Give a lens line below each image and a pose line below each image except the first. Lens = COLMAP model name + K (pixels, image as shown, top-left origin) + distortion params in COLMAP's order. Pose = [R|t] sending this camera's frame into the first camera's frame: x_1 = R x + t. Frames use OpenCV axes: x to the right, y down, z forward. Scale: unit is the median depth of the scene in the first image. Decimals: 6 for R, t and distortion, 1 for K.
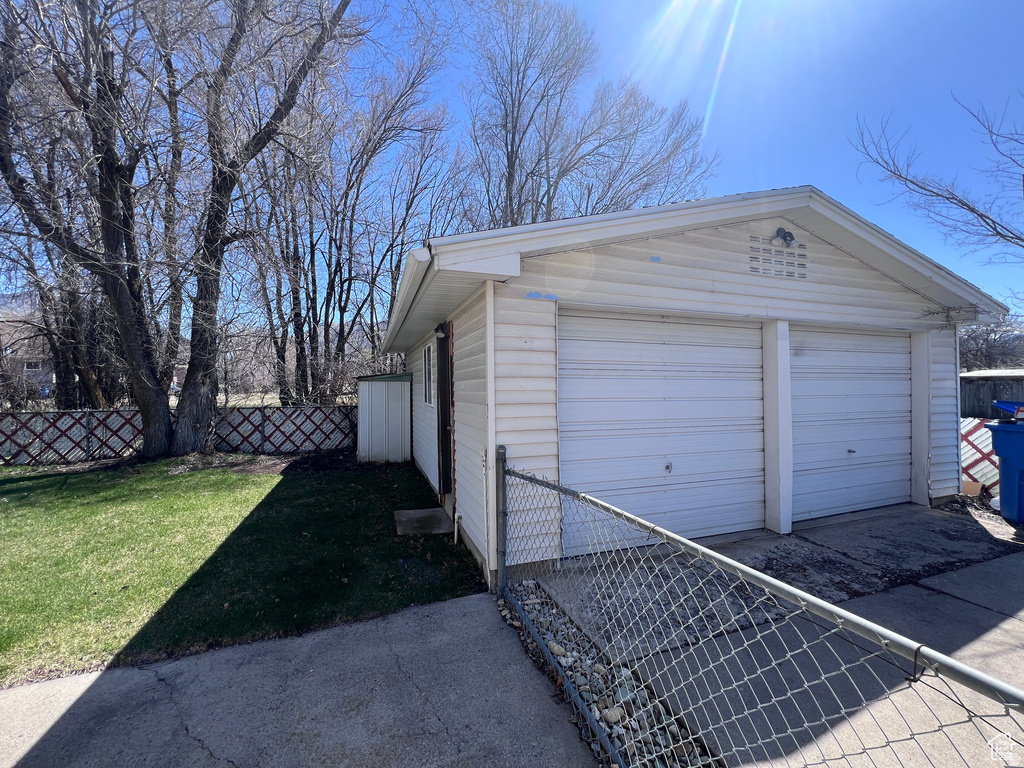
lens RADIAL K [[411.5, 0, 520.2], [0, 411.5, 385.8], [0, 0, 1]] dist [-0.000699, 0.000612]
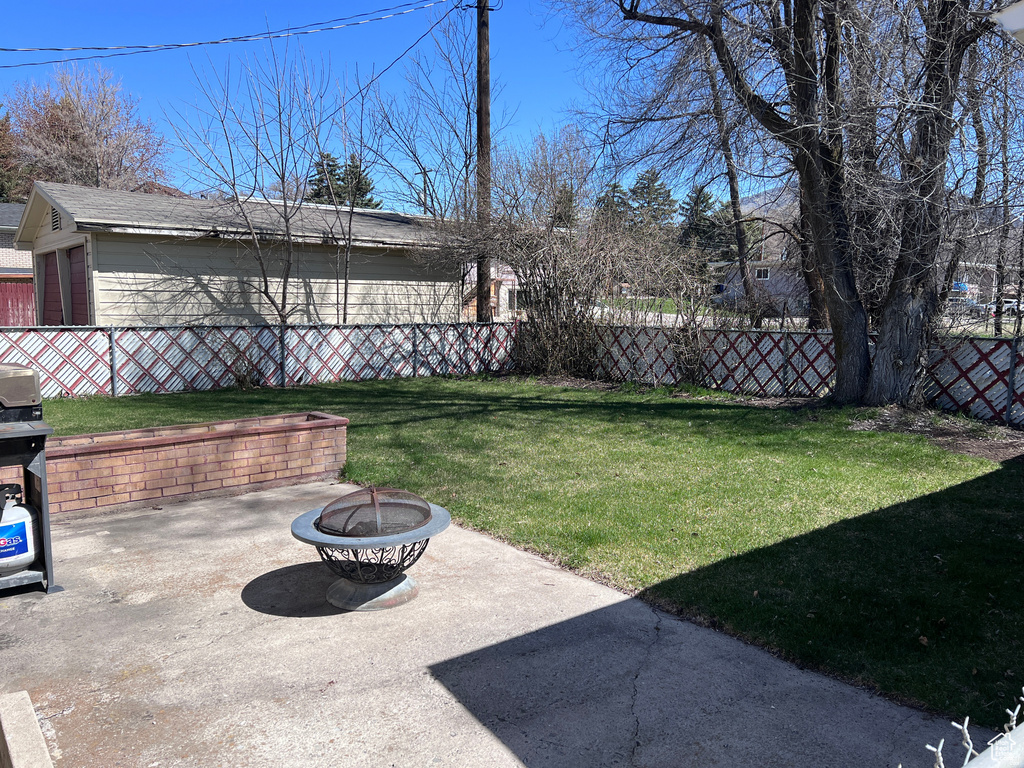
lens RADIAL K [[772.0, 0, 512.0], [0, 772.0, 380.1], [0, 0, 1]] dist [0.056512, -0.018434]
pose [[0.325733, 0.101539, -0.939993, 0.271282], [-0.005182, 0.994393, 0.105619, -0.000313], [0.945447, -0.029532, 0.324433, 0.080894]]
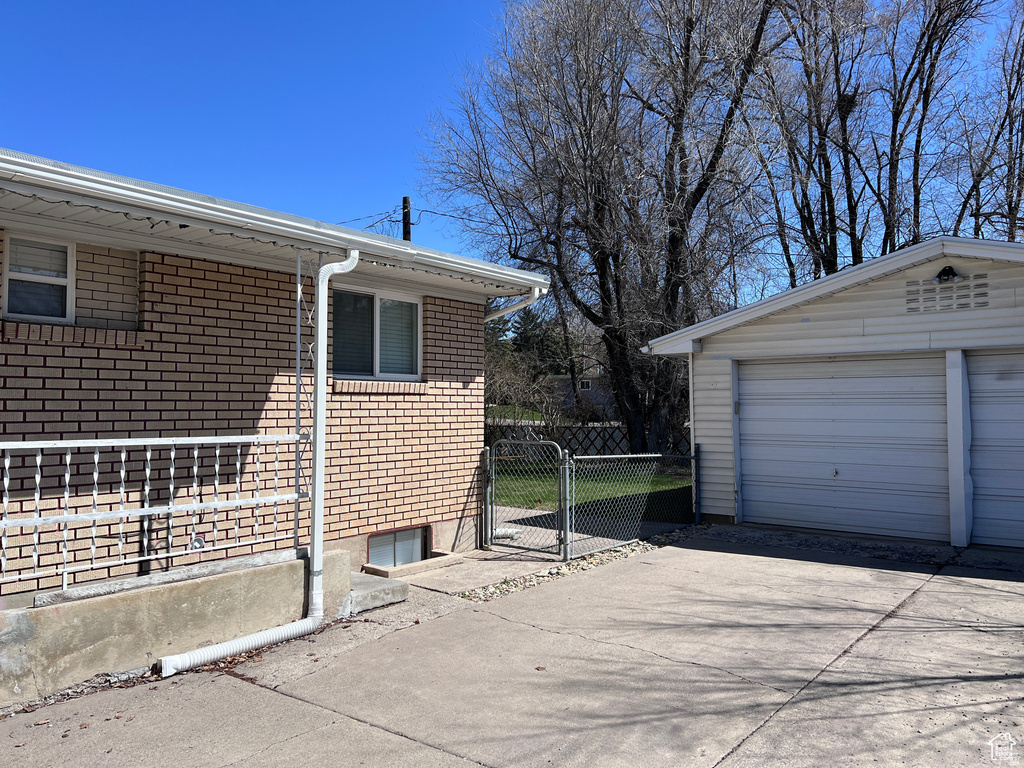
lens RADIAL K [[772.0, 0, 516.6], [0, 772.0, 384.8], [0, 0, 1]] dist [0.056512, -0.018434]
pose [[0.525851, -0.026720, -0.850157, 1.662055], [0.006219, 0.999601, -0.027571, -0.015801], [0.850554, 0.009211, 0.525807, -0.992939]]
